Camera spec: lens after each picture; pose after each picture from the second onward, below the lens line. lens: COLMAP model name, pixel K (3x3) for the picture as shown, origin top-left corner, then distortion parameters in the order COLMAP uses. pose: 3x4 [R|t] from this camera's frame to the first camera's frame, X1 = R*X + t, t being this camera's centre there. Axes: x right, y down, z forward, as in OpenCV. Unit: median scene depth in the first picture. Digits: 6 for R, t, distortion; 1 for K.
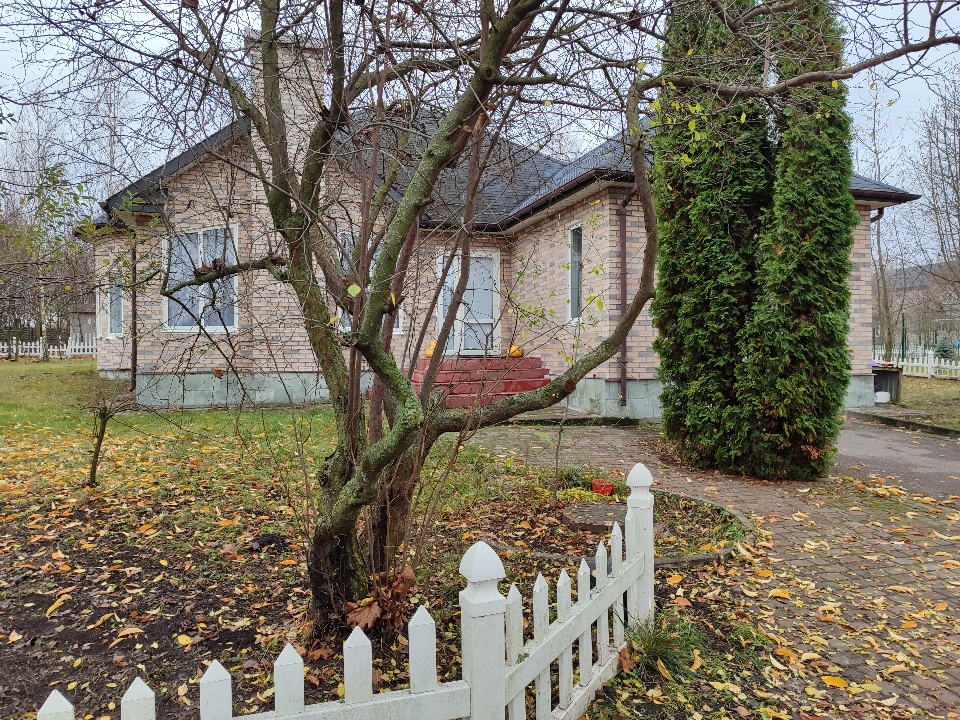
lens RADIAL K [[685.2, 0, 476.7], [0, 685.2, 359.3], [0, 0, 1]] dist [0.033023, -0.024463]
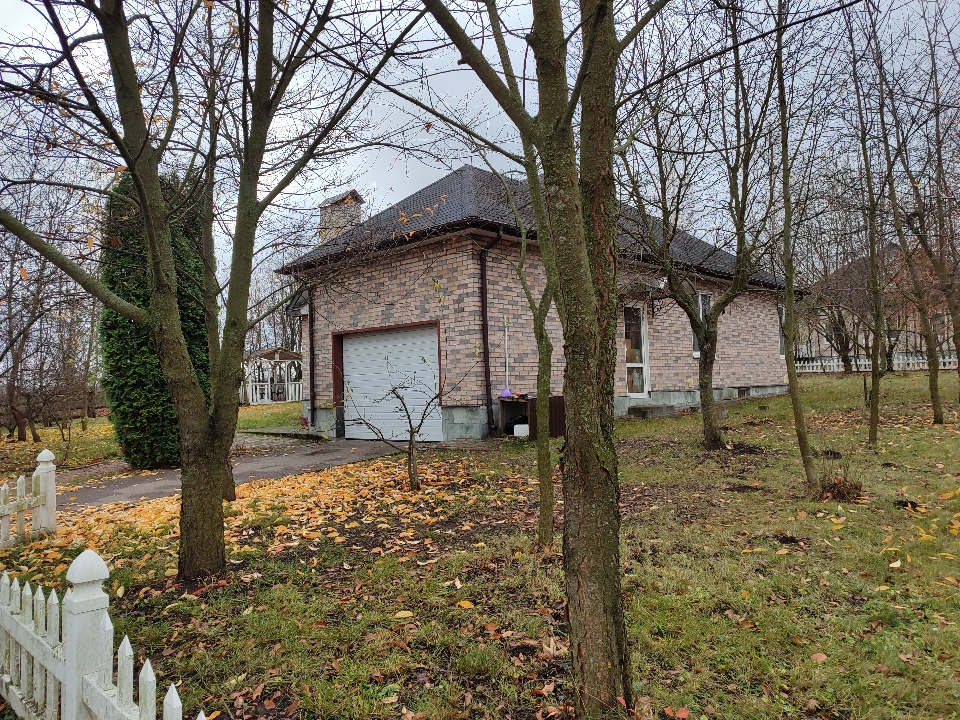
lens RADIAL K [[685.2, 0, 484.1], [0, 685.2, 363.5], [0, 0, 1]] dist [0.033023, -0.024463]
pose [[0.489966, -0.039891, -0.870828, 2.397718], [0.024400, 0.999189, -0.032042, -0.011843], [0.871400, -0.005549, 0.490542, 0.908872]]
